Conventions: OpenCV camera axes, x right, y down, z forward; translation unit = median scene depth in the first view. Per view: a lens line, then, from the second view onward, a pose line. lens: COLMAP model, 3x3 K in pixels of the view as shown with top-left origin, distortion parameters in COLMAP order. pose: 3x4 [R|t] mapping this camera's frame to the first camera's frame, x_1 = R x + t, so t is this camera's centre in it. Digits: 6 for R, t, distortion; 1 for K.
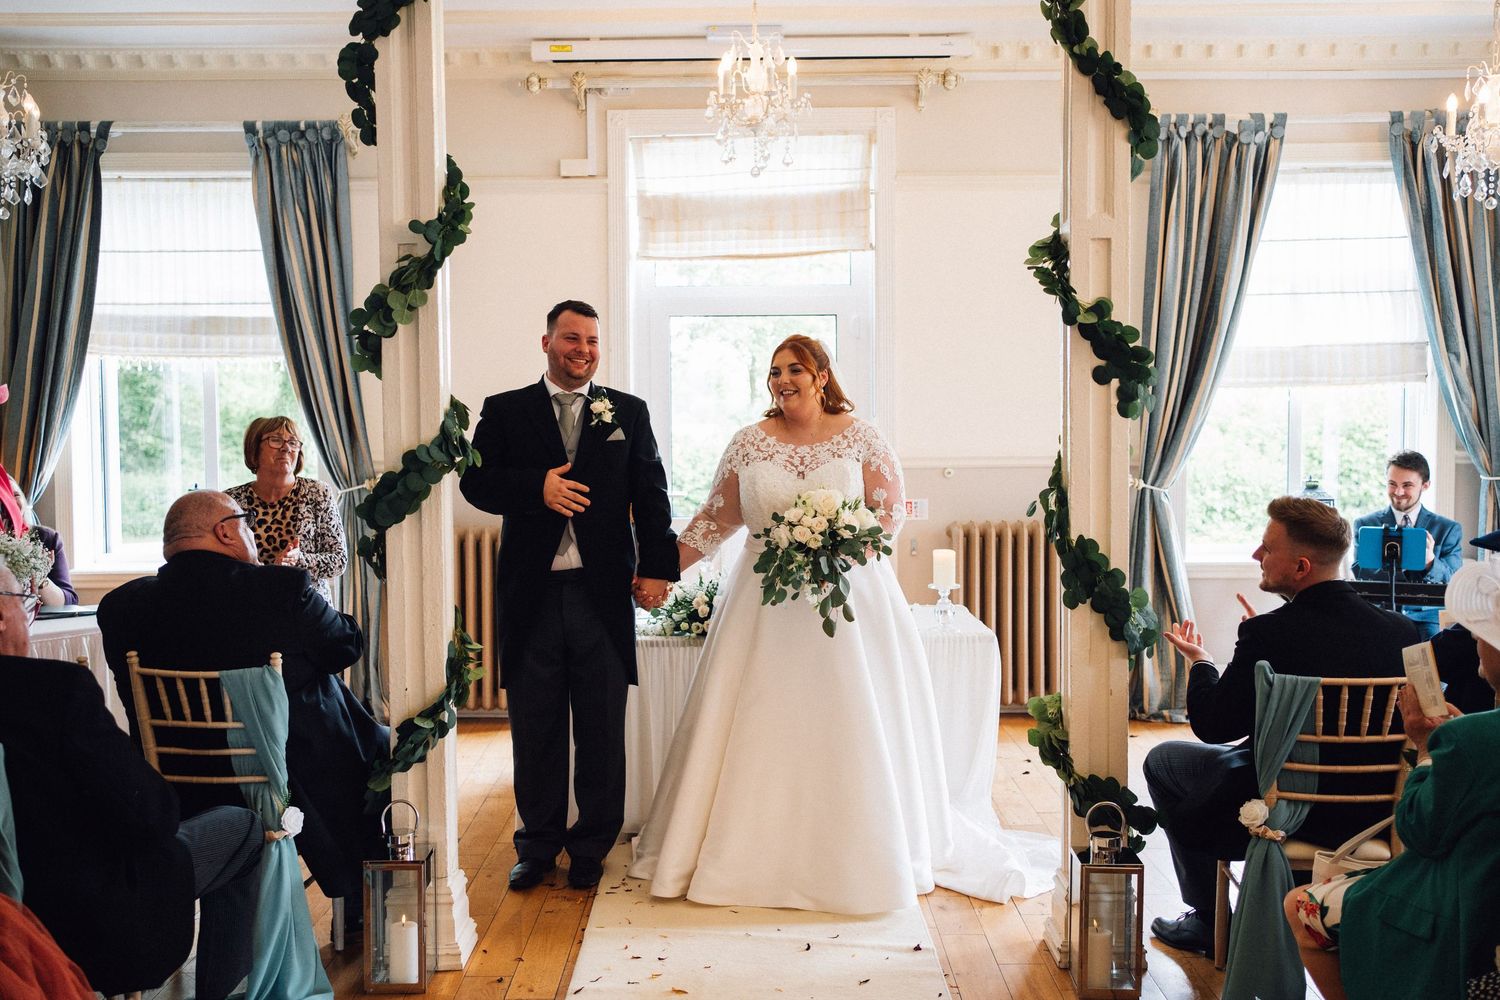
lens RADIAL K [[1600.4, 0, 751.3], [0, 1600.4, 467.3], [0, 0, 1]] dist [-0.005840, 0.020797]
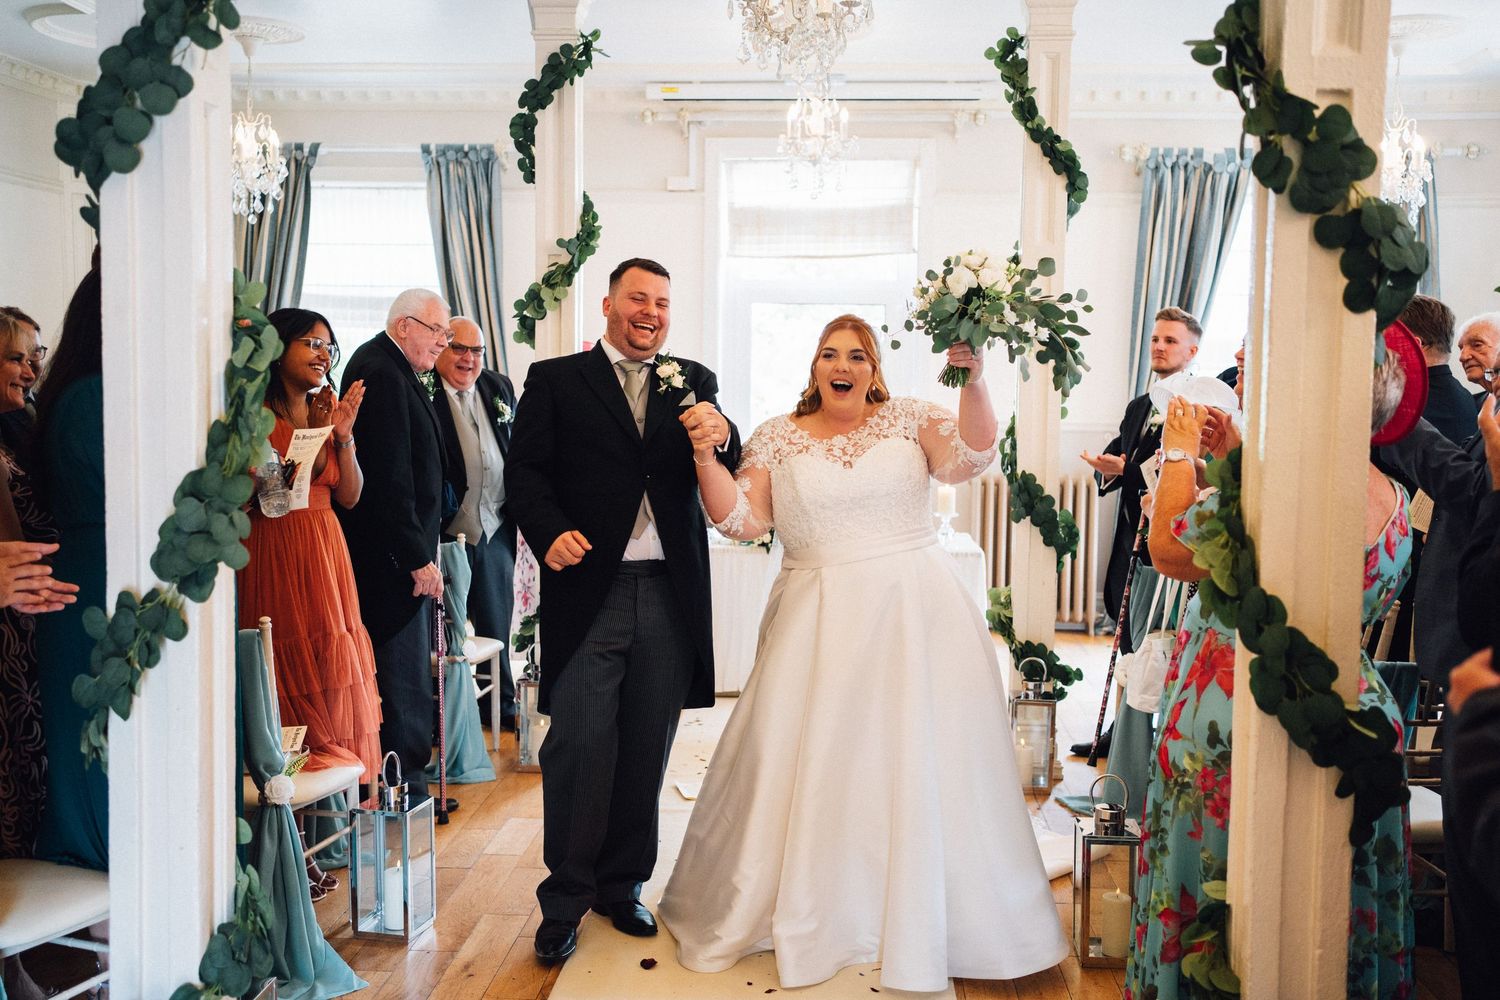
lens RADIAL K [[1600.4, 0, 751.3], [0, 1600.4, 467.3], [0, 0, 1]] dist [-0.005840, 0.020797]
pose [[0.997370, 0.026276, -0.067545, 0.038290], [-0.025244, 0.999552, 0.016090, 0.014163], [0.067938, -0.014343, 0.997586, -0.259086]]
